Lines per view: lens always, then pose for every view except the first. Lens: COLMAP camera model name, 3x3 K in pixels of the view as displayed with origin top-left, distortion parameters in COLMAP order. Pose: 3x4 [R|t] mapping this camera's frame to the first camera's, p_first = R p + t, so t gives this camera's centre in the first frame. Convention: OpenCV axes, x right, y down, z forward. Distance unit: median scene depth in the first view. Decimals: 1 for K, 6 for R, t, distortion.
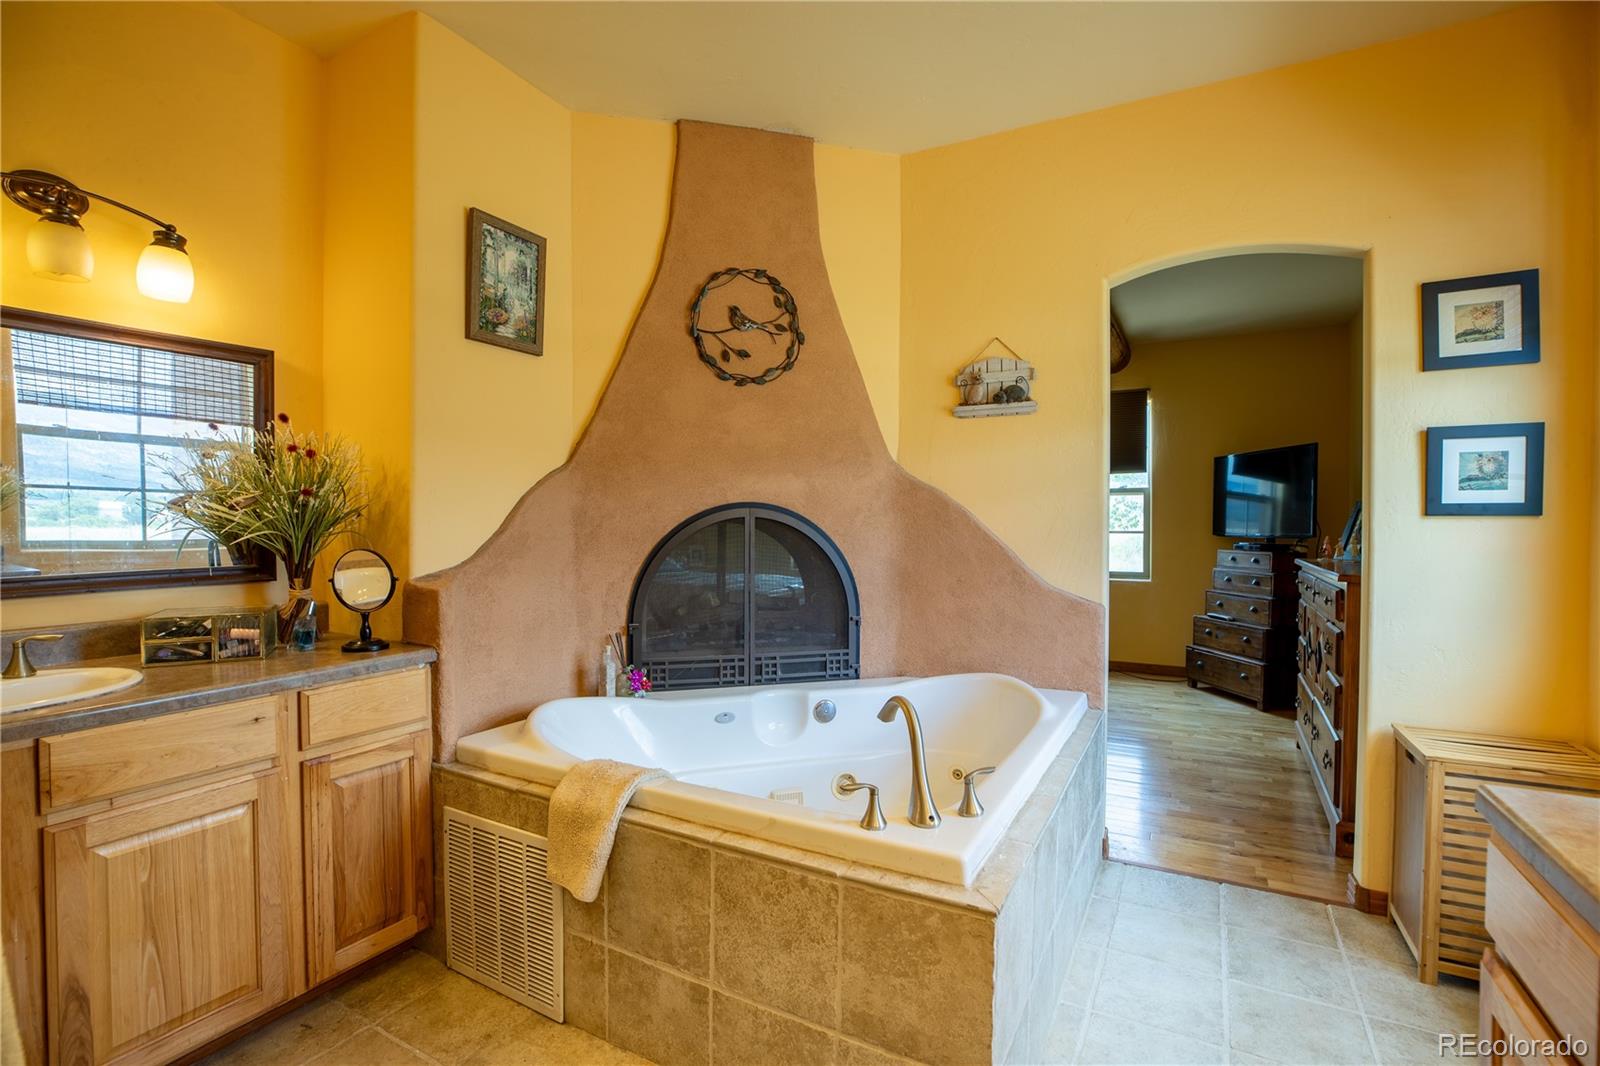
lens RADIAL K [[734.5, 0, 805.4], [0, 734.5, 531.5], [0, 0, 1]] dist [-0.047149, 0.014190]
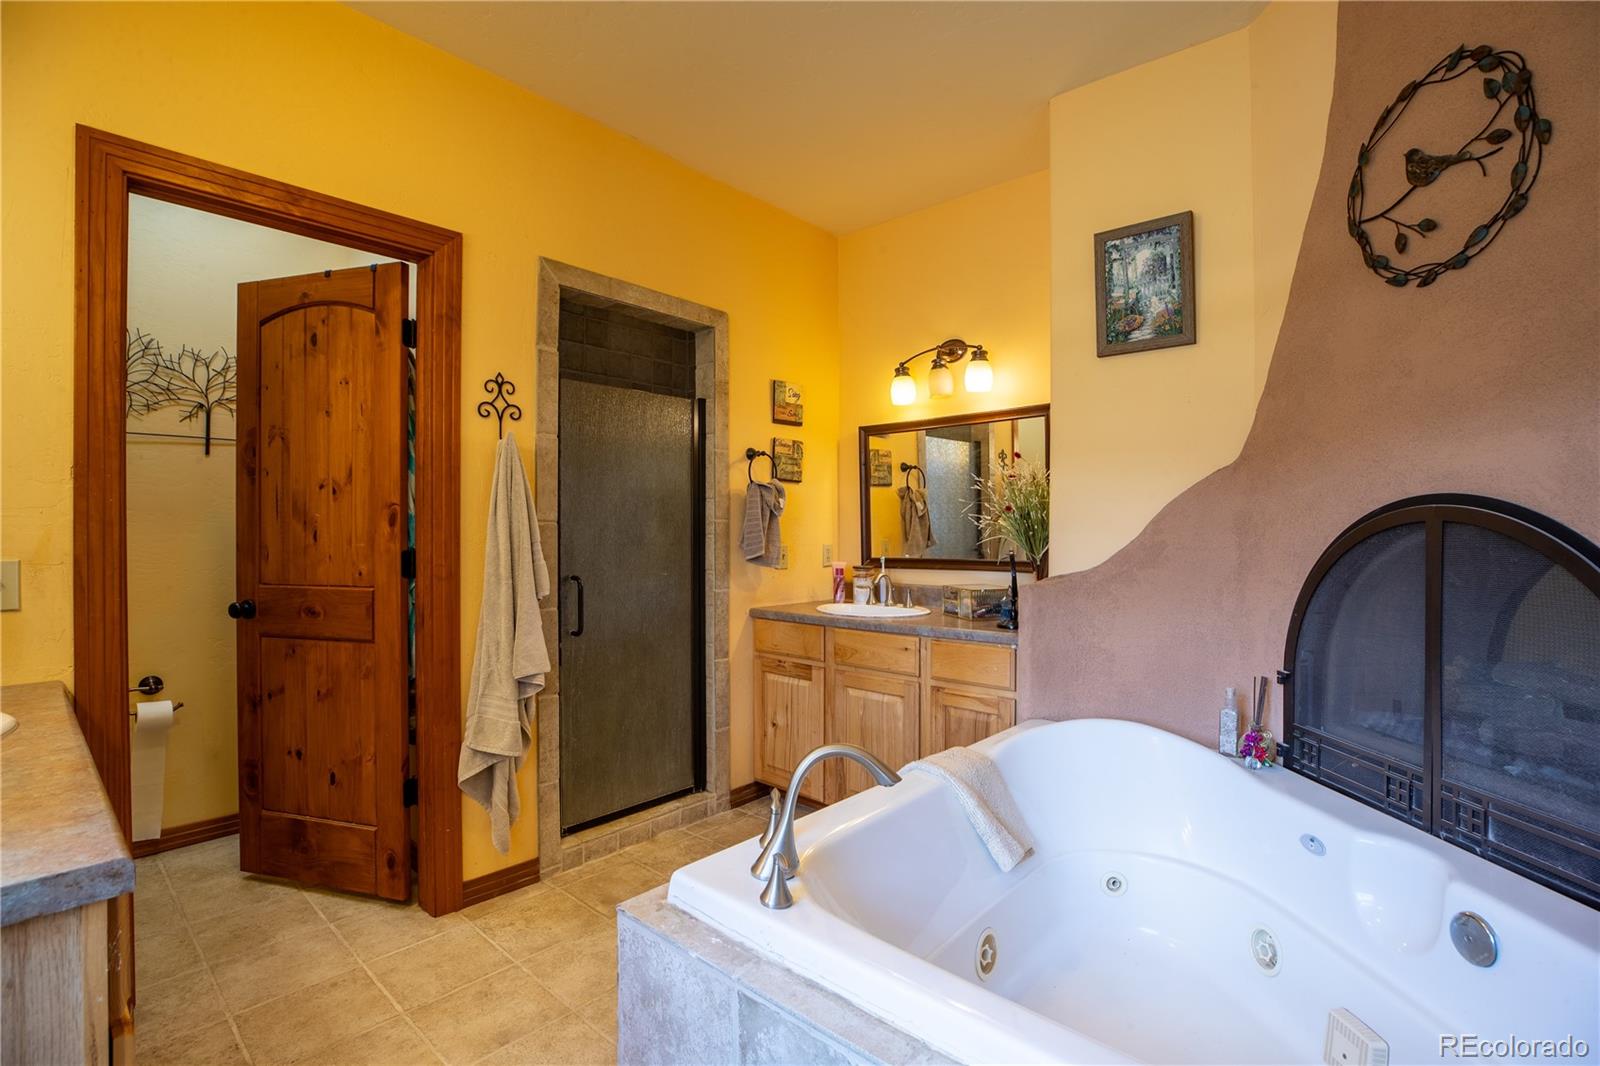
lens RADIAL K [[734.5, 0, 805.4], [0, 734.5, 531.5], [0, 0, 1]] dist [-0.047149, 0.014190]
pose [[-0.220303, -0.000136, -0.975432, 0.610418], [-0.015626, 0.999872, 0.003390, -0.007024], [0.975306, 0.015989, -0.220277, 0.746384]]
